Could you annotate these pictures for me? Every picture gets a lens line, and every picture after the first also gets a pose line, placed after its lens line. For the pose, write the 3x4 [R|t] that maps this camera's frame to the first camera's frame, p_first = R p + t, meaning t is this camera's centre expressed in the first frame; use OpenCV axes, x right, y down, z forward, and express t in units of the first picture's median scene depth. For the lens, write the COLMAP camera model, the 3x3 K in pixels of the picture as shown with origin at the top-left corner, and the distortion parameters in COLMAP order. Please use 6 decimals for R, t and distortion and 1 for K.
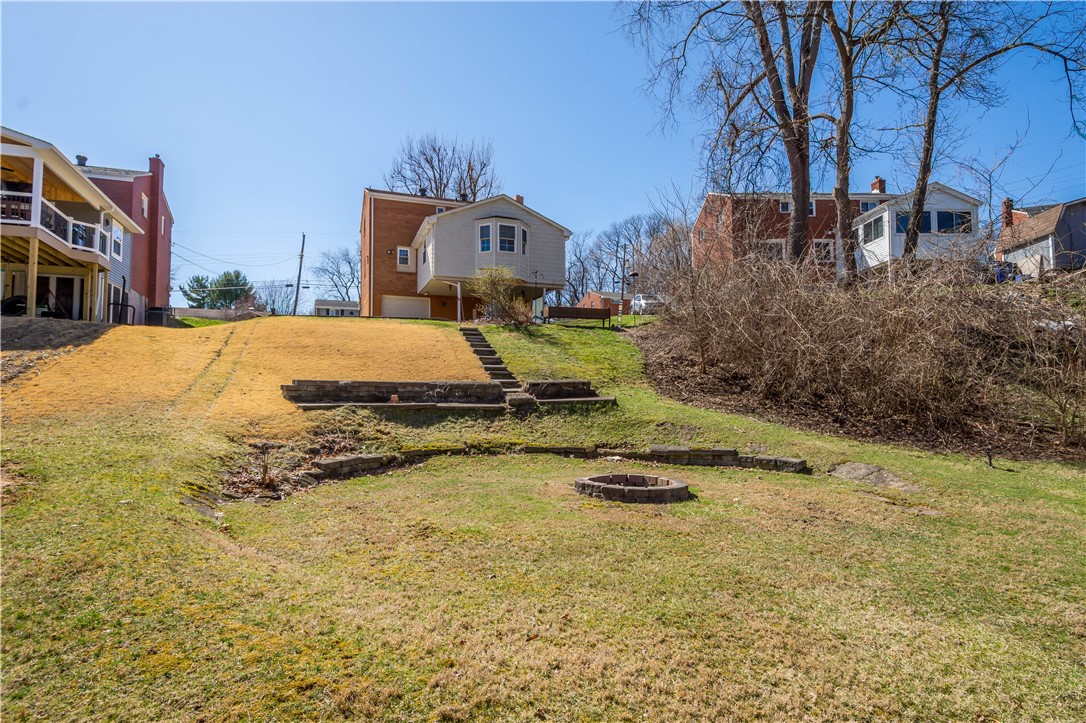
lens RADIAL K [[577.6, 0, 544.0], [0, 577.6, 365.4], [0, 0, 1]] dist [-0.003922, -0.000492]
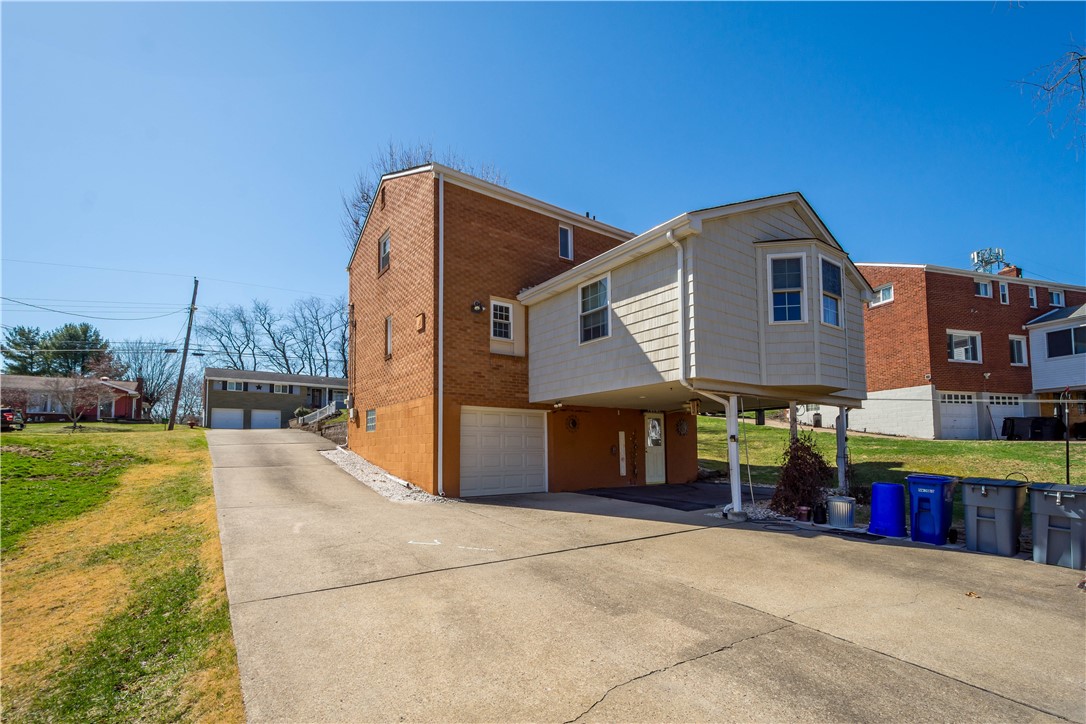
lens RADIAL K [[493.6, 0, 557.6], [0, 493.6, 417.1], [0, 0, 1]] dist [0.003284, -0.000972]
pose [[0.963489, 0.012856, 0.267439, -0.154926], [-0.008539, 0.999814, -0.017302, -0.053808], [-0.267612, 0.014387, 0.963419, 0.312070]]
